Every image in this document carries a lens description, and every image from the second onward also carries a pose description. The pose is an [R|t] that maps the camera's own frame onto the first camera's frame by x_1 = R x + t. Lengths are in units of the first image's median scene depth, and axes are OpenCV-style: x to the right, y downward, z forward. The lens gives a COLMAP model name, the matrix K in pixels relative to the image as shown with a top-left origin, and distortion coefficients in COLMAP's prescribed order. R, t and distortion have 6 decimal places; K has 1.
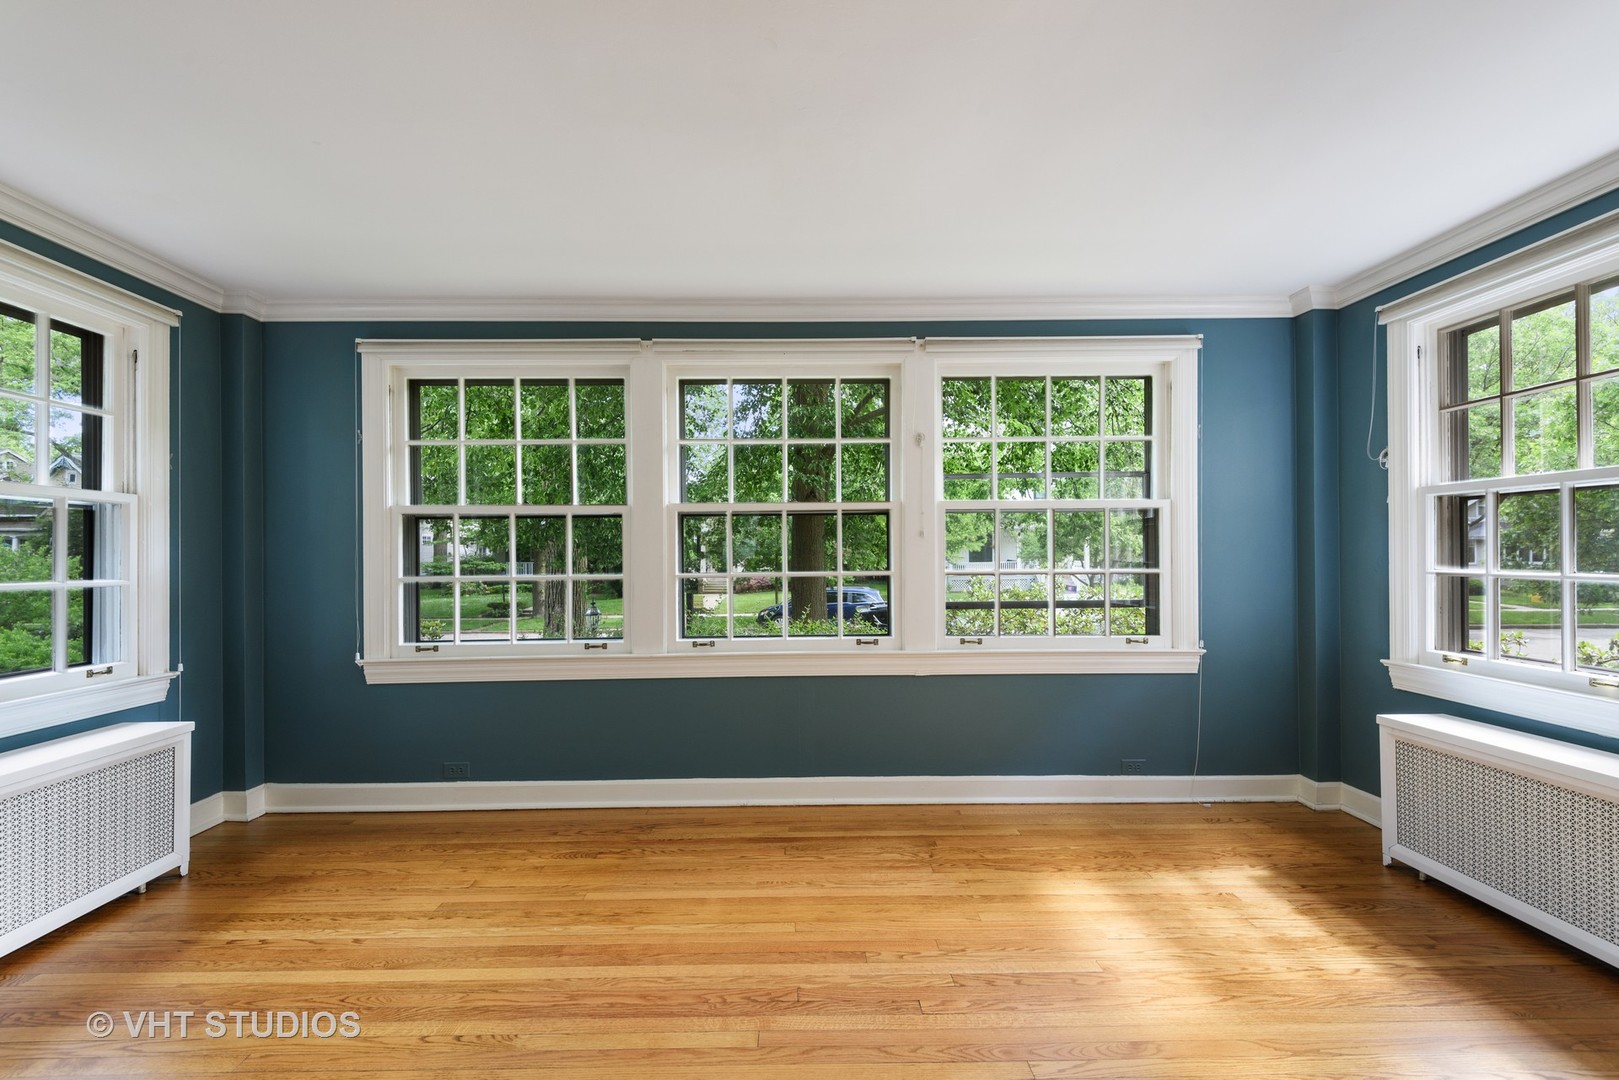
lens RADIAL K [[734.3, 0, 817.0], [0, 734.3, 550.1], [0, 0, 1]] dist [0.013941, -0.009057]
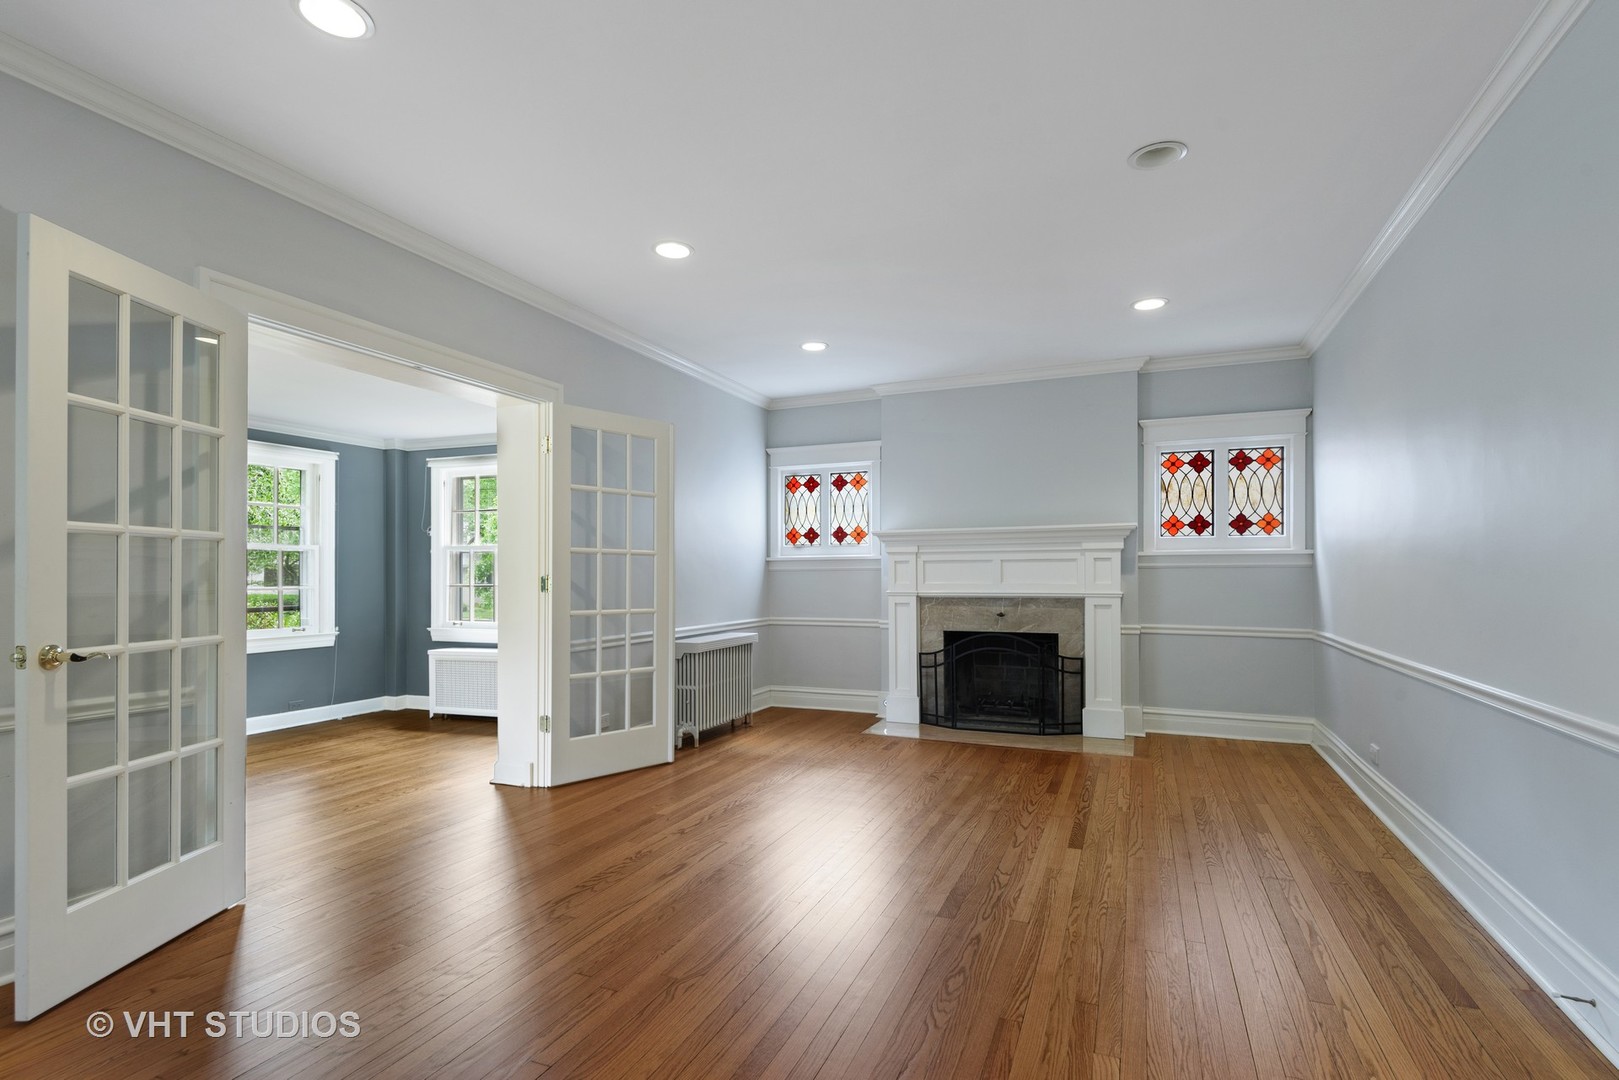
lens RADIAL K [[789.9, 0, 837.0], [0, 789.9, 569.1], [0, 0, 1]] dist [0.002423, -0.001100]
pose [[0.394039, -0.000382, 0.919094, -0.829994], [-0.003776, 0.999991, 0.002034, -0.025658], [-0.919086, -0.004272, 0.394034, -0.939055]]
